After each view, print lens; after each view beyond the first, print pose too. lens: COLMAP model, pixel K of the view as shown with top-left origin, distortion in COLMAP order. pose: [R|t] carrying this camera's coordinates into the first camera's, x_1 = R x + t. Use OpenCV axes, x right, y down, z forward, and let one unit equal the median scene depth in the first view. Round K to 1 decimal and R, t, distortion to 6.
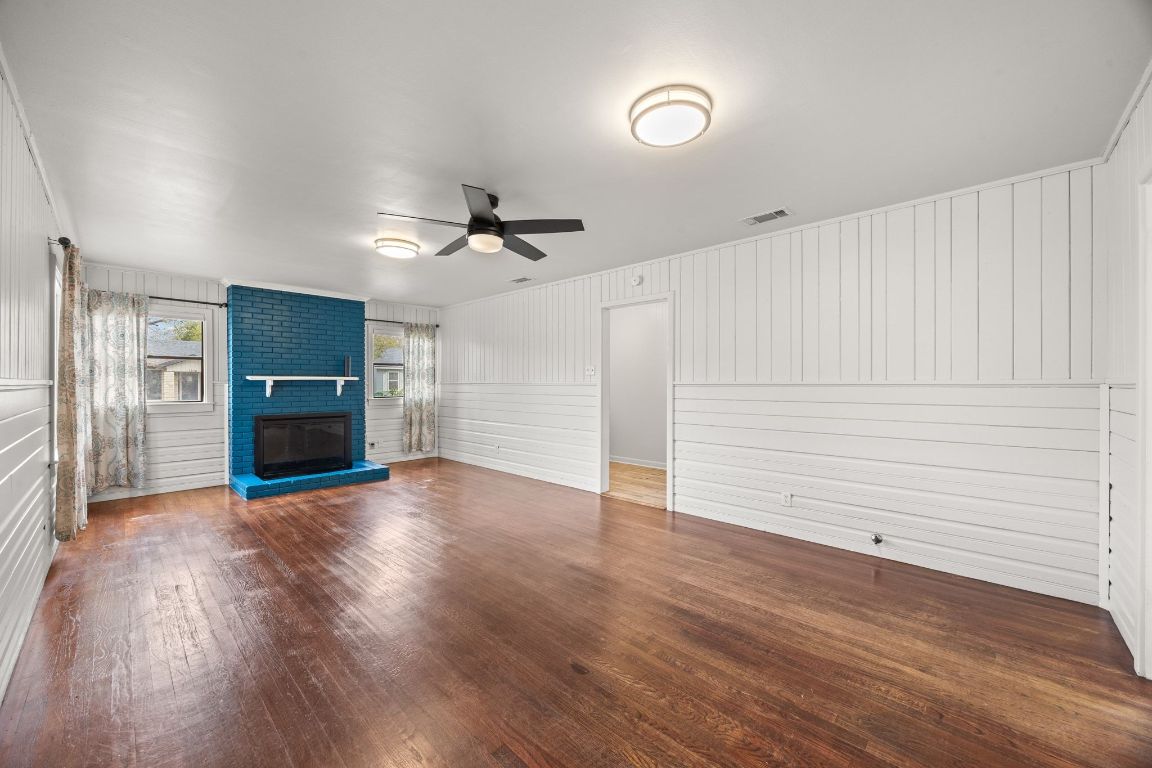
lens RADIAL K [[435.9, 0, 572.3], [0, 435.9, 382.4], [0, 0, 1]] dist [-0.004060, -0.000122]
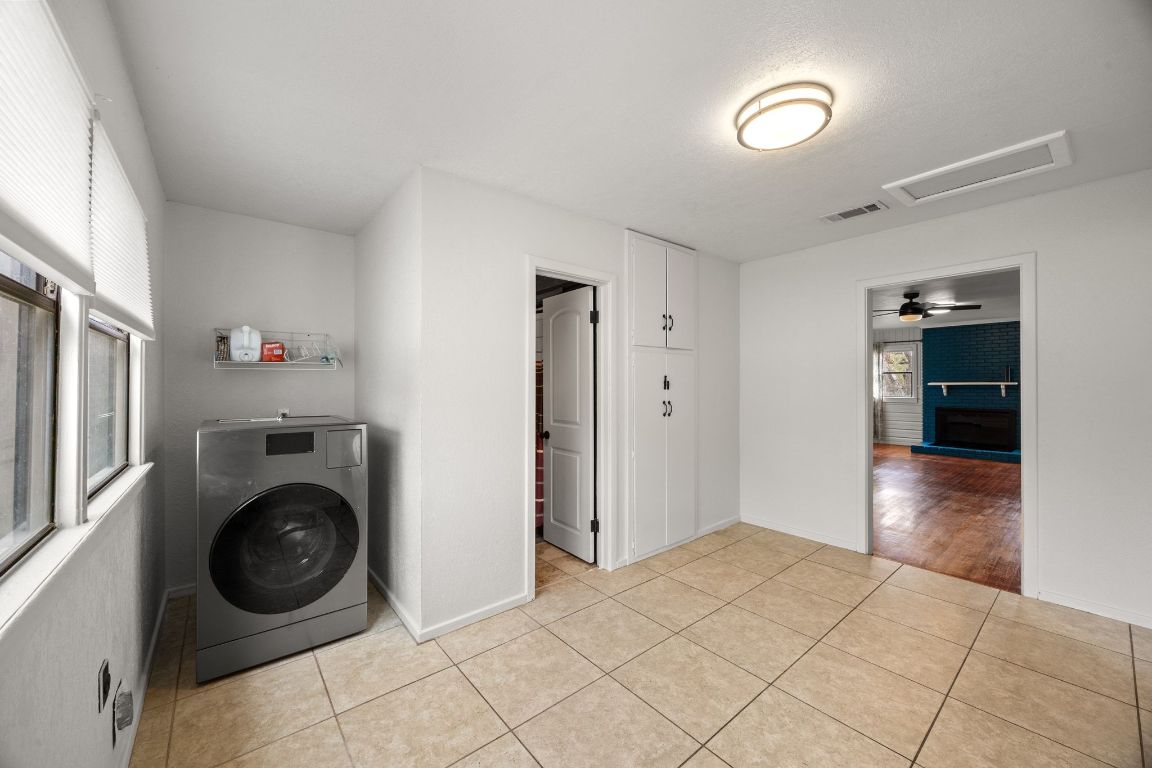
lens RADIAL K [[435.9, 0, 572.3], [0, 435.9, 382.4], [0, 0, 1]] dist [-0.004060, -0.000122]
pose [[-0.133635, -0.000032, -0.991031, 0.977769], [0.005071, 0.999987, -0.000716, -0.019200], [0.991018, -0.005121, -0.133633, -0.110278]]
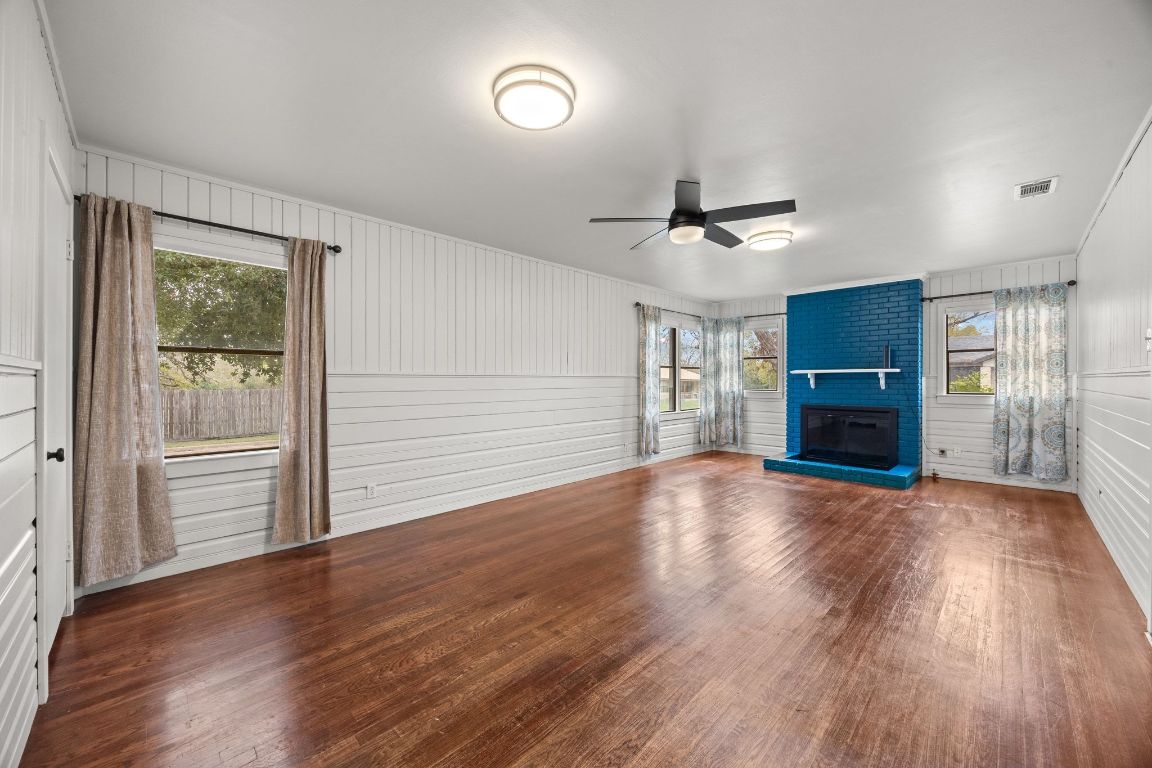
lens RADIAL K [[435.9, 0, 572.3], [0, 435.9, 382.4], [0, 0, 1]] dist [-0.004060, -0.000122]
pose [[-0.029588, 0.005757, -0.999546, 0.424533], [0.002538, 0.999981, 0.005685, 0.009463], [0.999559, -0.002369, -0.029602, 0.394220]]
